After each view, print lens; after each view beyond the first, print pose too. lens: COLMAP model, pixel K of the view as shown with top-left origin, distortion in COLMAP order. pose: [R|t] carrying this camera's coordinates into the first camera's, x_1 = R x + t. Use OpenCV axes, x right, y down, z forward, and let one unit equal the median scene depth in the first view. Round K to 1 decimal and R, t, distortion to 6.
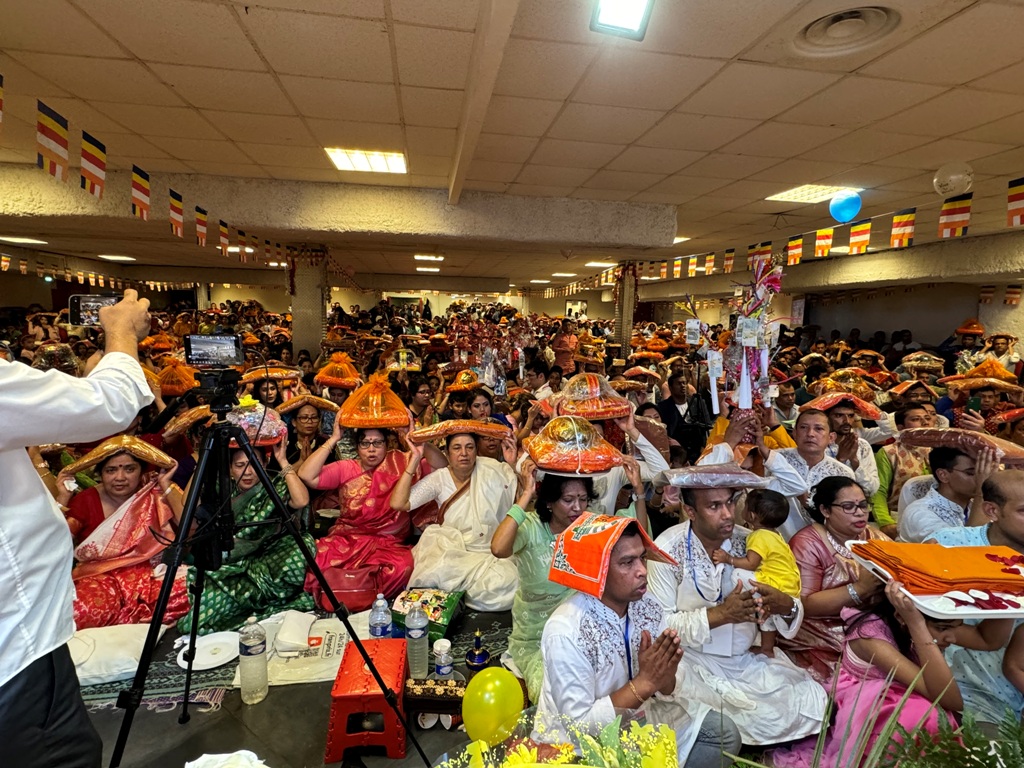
lens RADIAL K [[526.1, 0, 510.7], [0, 526.1, 386.6], [0, 0, 1]] dist [-0.000234, -0.000467]
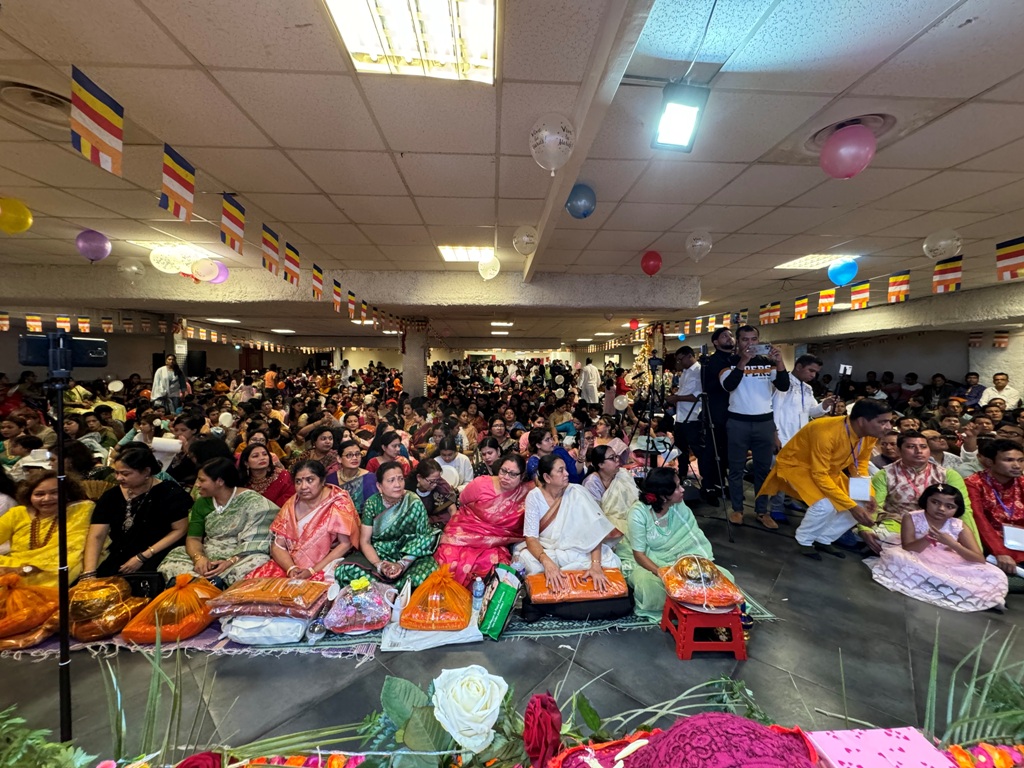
lens RADIAL K [[408.1, 0, 511.8], [0, 408.1, 385.0], [0, 0, 1]] dist [-0.002100, 0.000282]
pose [[0.993395, -0.014001, -0.113886, -0.034849], [0.003424, 0.995702, -0.092551, 0.011000], [0.114692, 0.091550, 0.989174, -0.011043]]
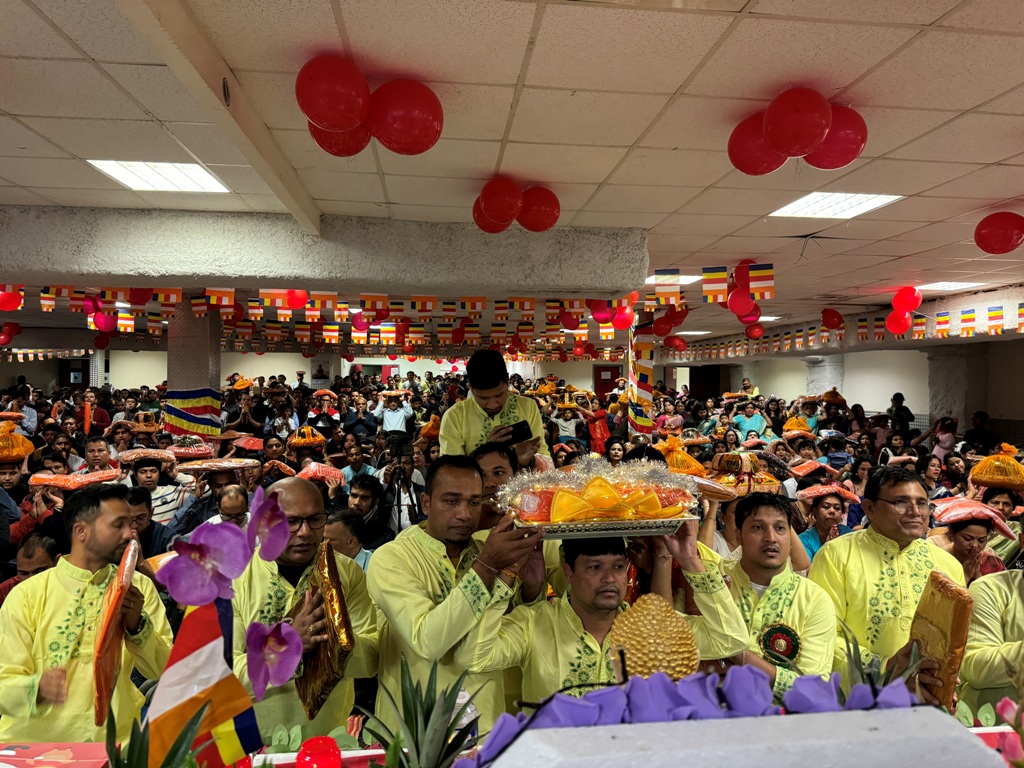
lens RADIAL K [[714.1, 0, 510.2], [0, 714.1, 391.4], [0, 0, 1]] dist [0.111190, -0.167147]
pose [[0.998297, -0.013266, -0.056815, 0.219383], [0.005974, 0.991930, -0.126647, -0.015979], [0.058037, 0.126092, 0.990319, 0.089520]]
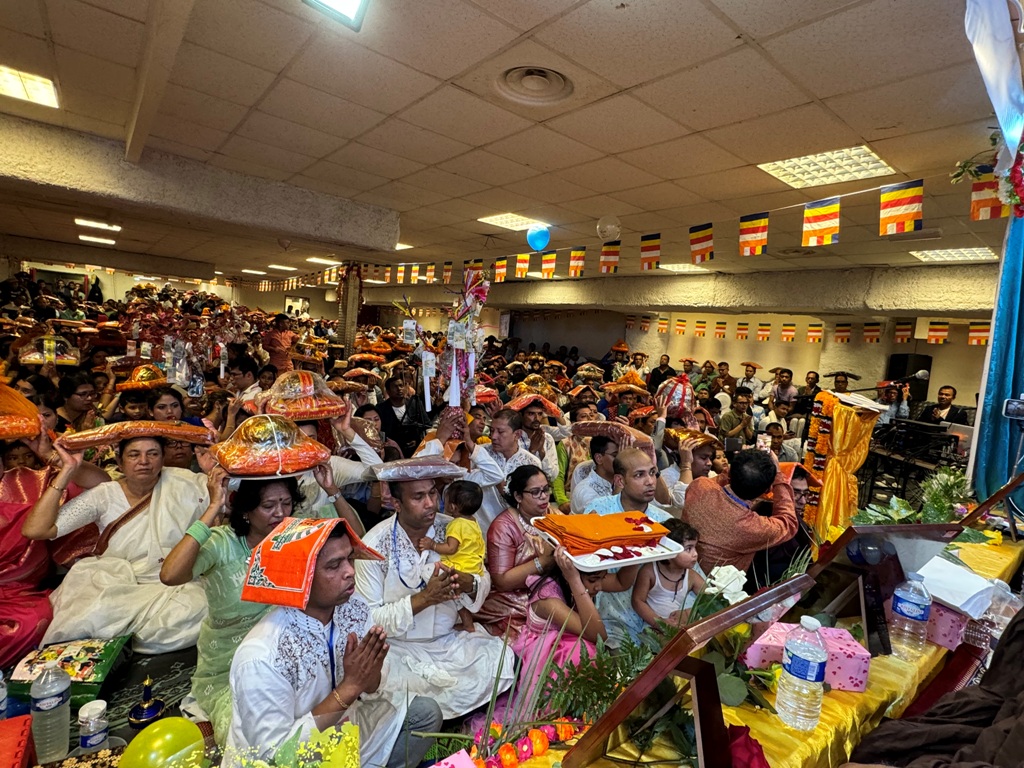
lens RADIAL K [[525.8, 0, 512.0], [0, 525.8, 384.0], [0, 0, 1]] dist [-0.001085, 0.000169]
pose [[0.871466, 0.015424, 0.490214, 0.010575], [-0.009259, 0.999845, -0.014999, 0.005408], [-0.490369, 0.008532, 0.871473, 0.001893]]
